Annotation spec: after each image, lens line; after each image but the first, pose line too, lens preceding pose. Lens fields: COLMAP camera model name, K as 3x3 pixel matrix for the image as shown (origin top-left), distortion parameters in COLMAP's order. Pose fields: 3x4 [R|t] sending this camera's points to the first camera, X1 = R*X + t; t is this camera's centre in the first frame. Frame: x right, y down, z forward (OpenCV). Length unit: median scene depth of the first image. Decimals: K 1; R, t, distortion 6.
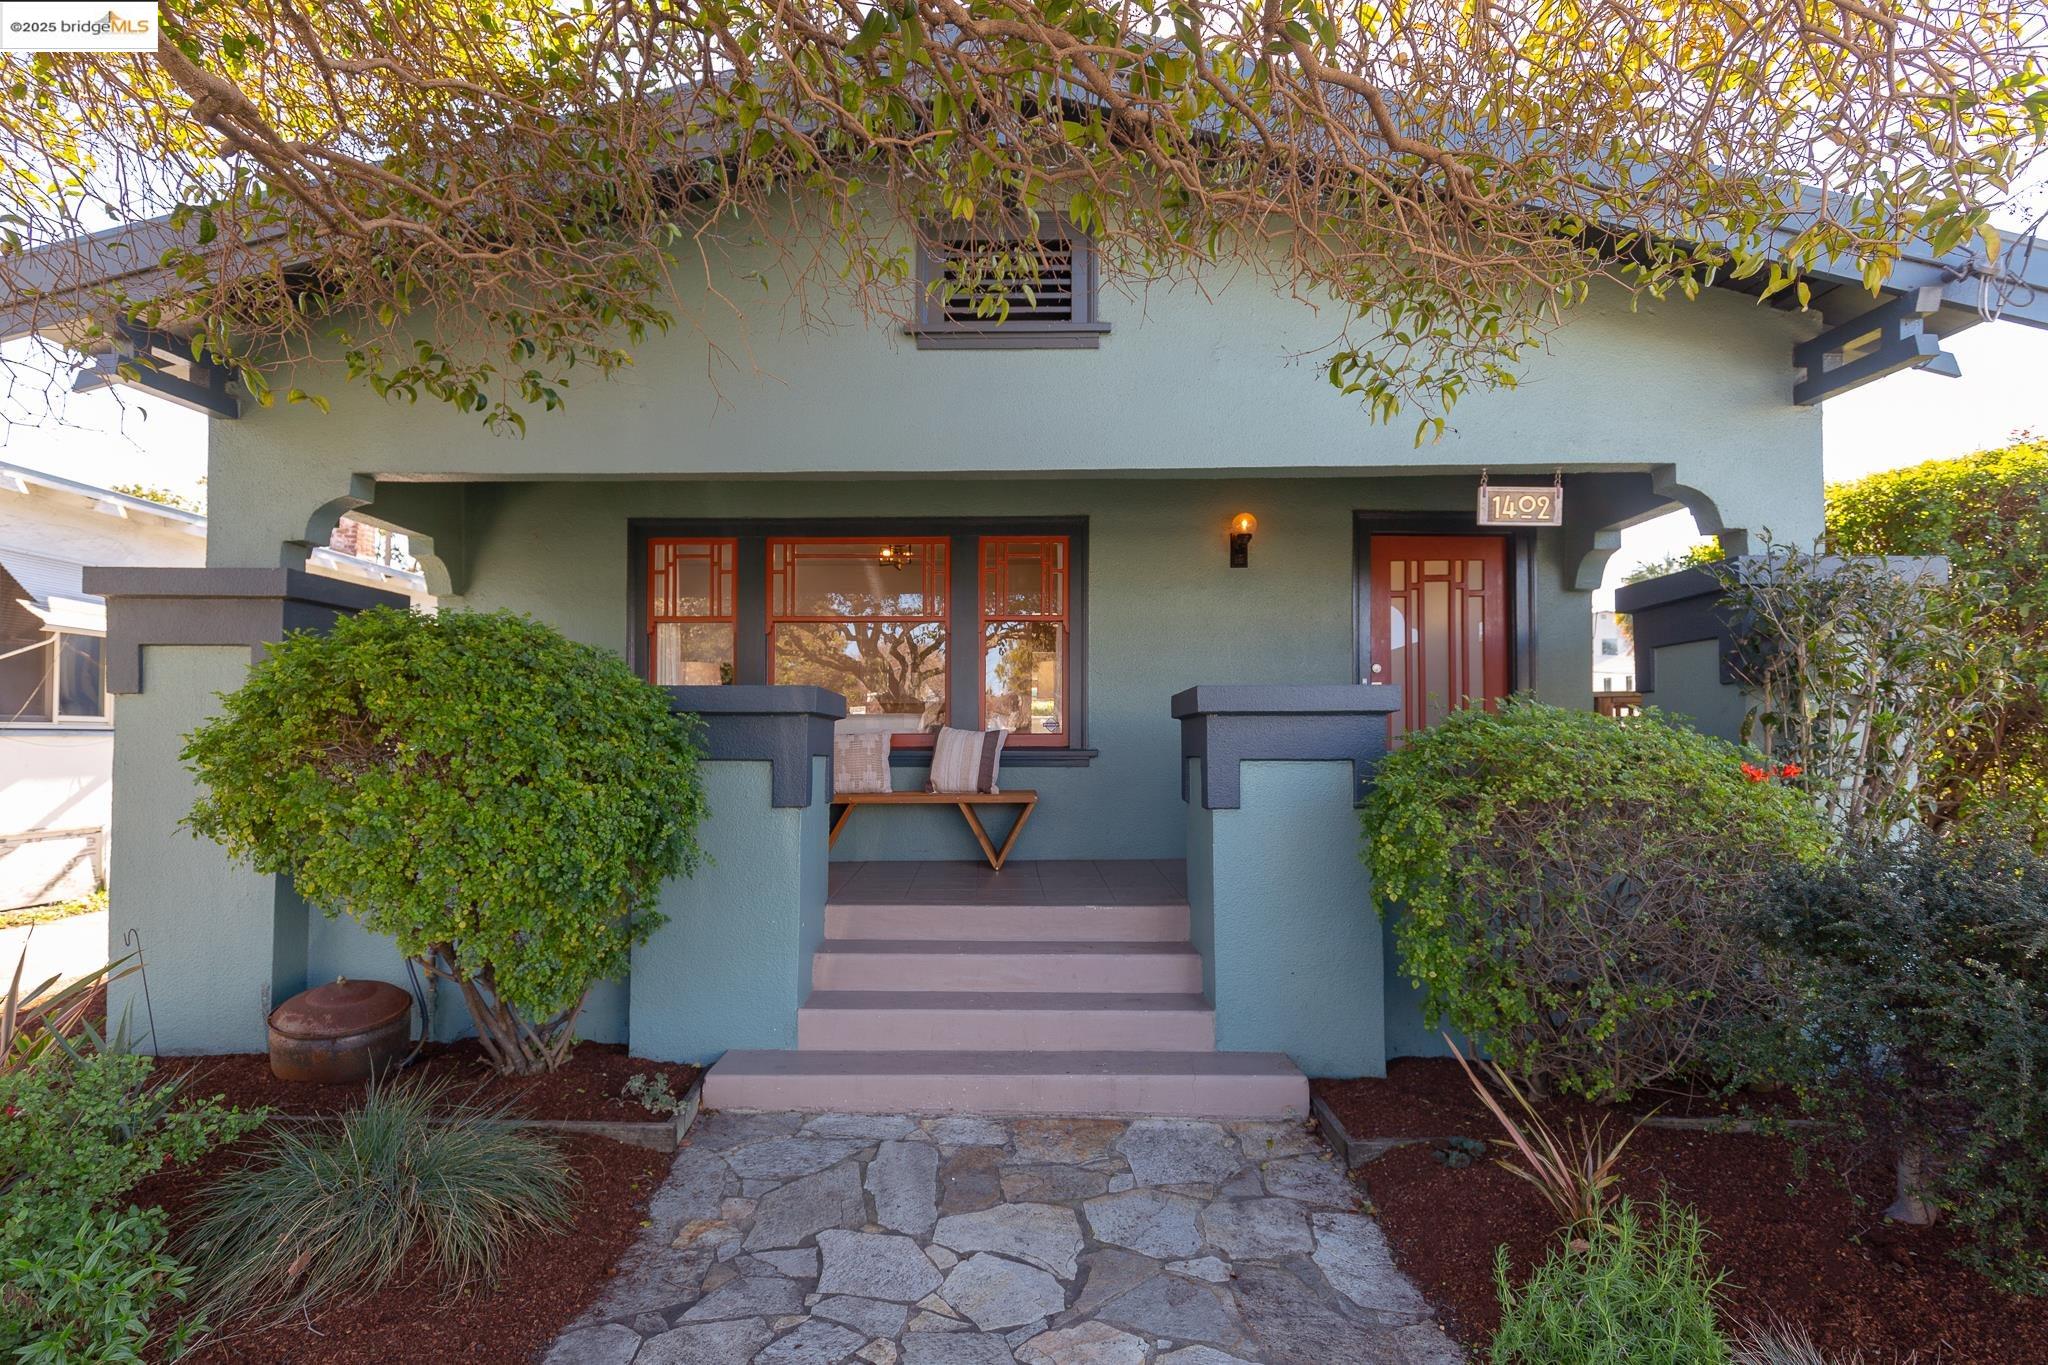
lens RADIAL K [[962.6, 0, 1084.4], [0, 962.6, 668.1], [0, 0, 1]] dist [0.012187, -0.004540]
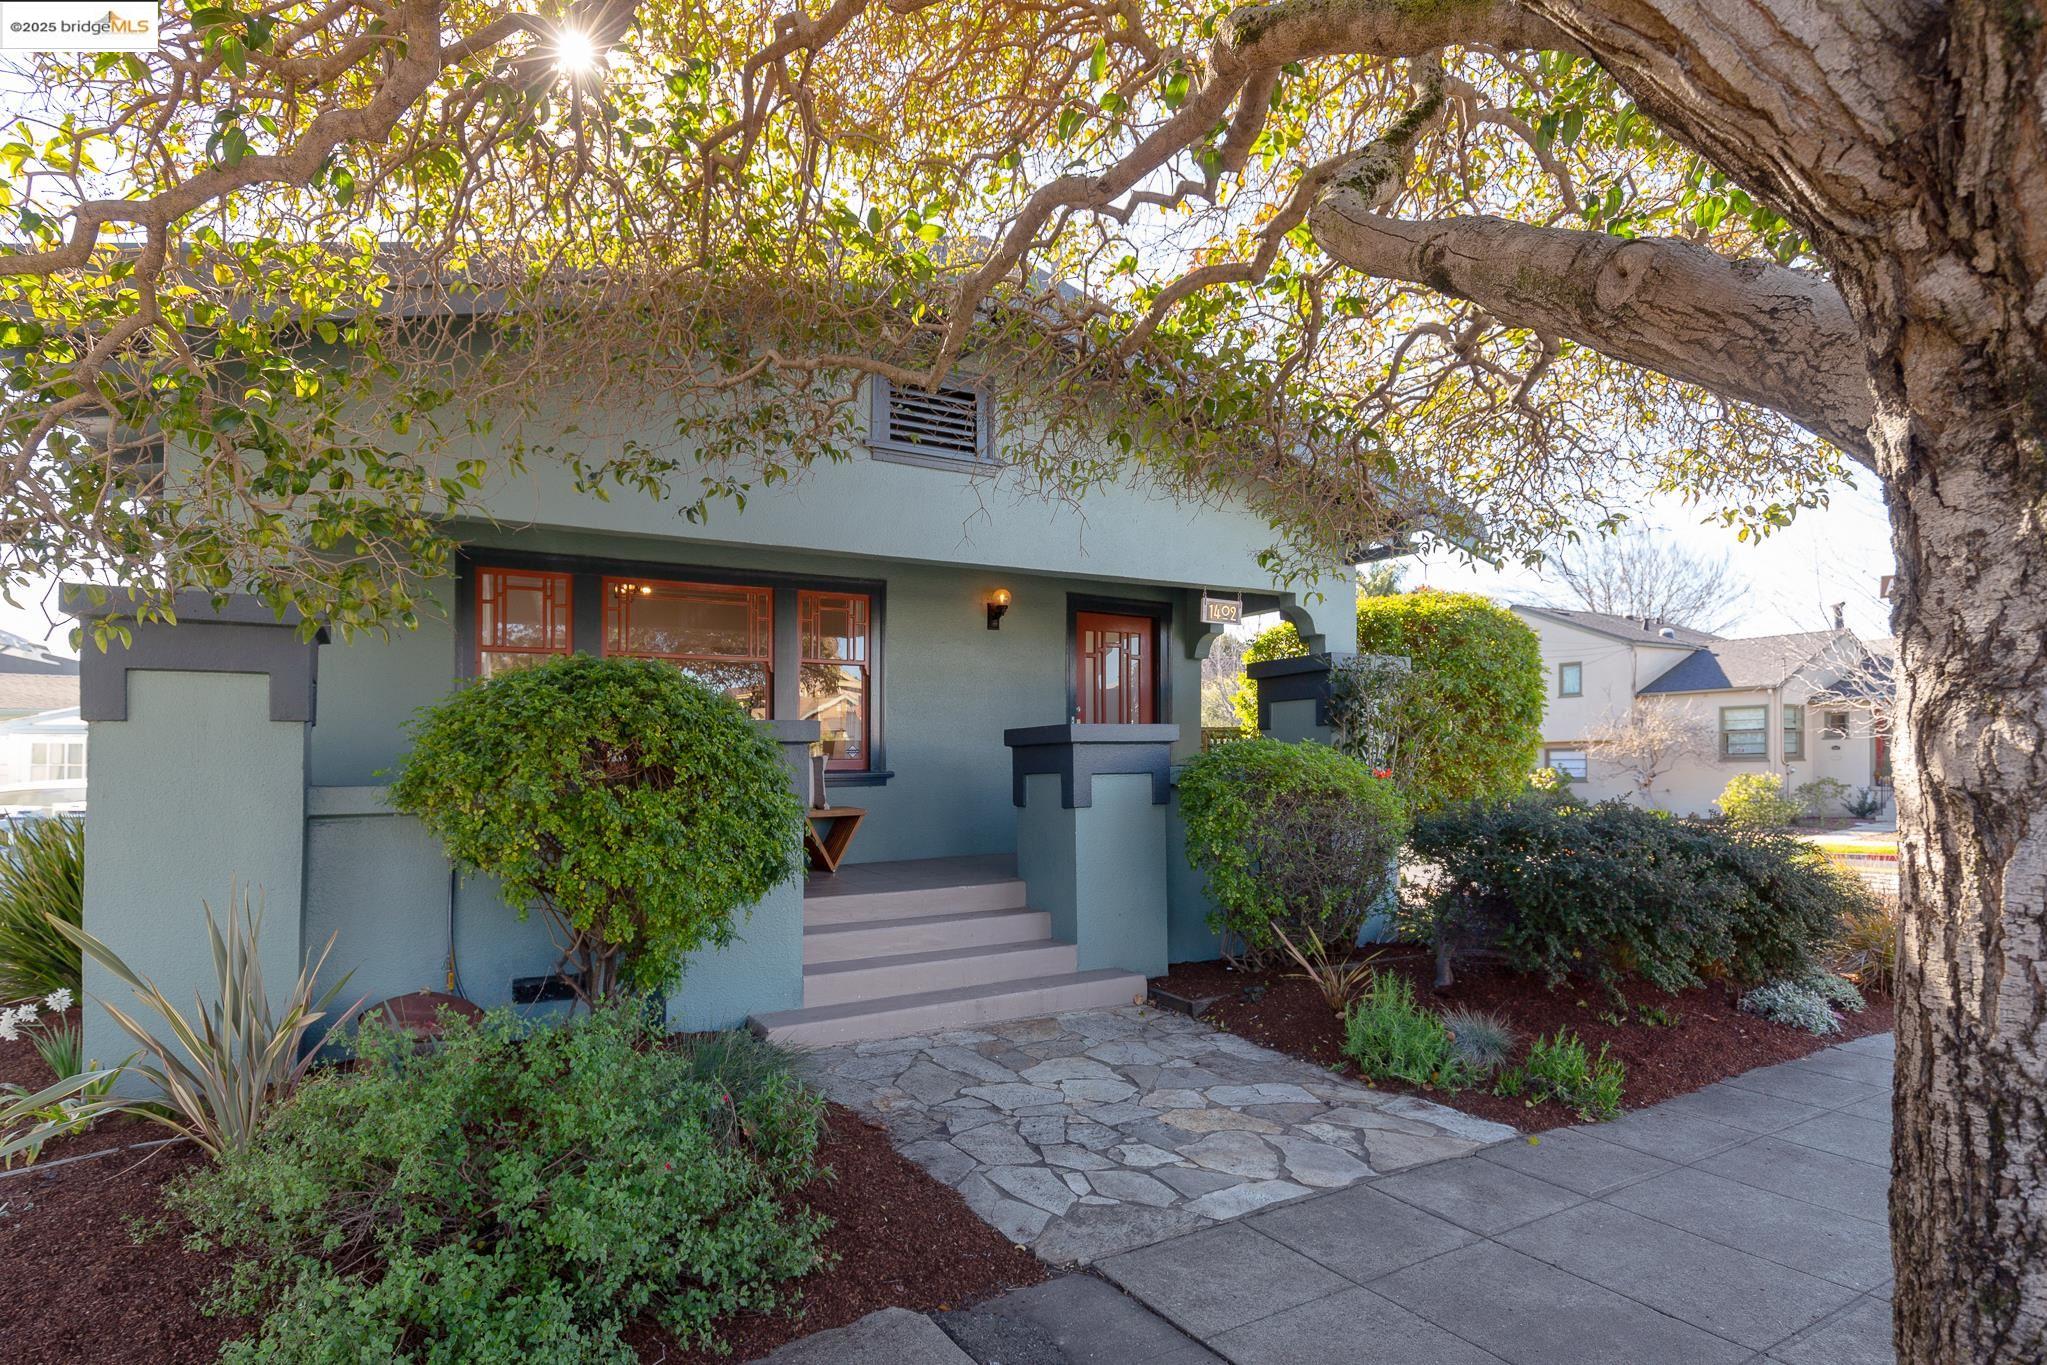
lens RADIAL K [[1020.2, 0, 1023.5], [0, 1020.2, 682.5], [0, 0, 1]] dist [-0.000644, -0.000012]
pose [[0.857639, 0.030484, 0.513348, -0.756621], [-0.024642, 0.999531, -0.018186, -0.014217], [-0.513662, 0.002947, 0.857988, -0.299214]]
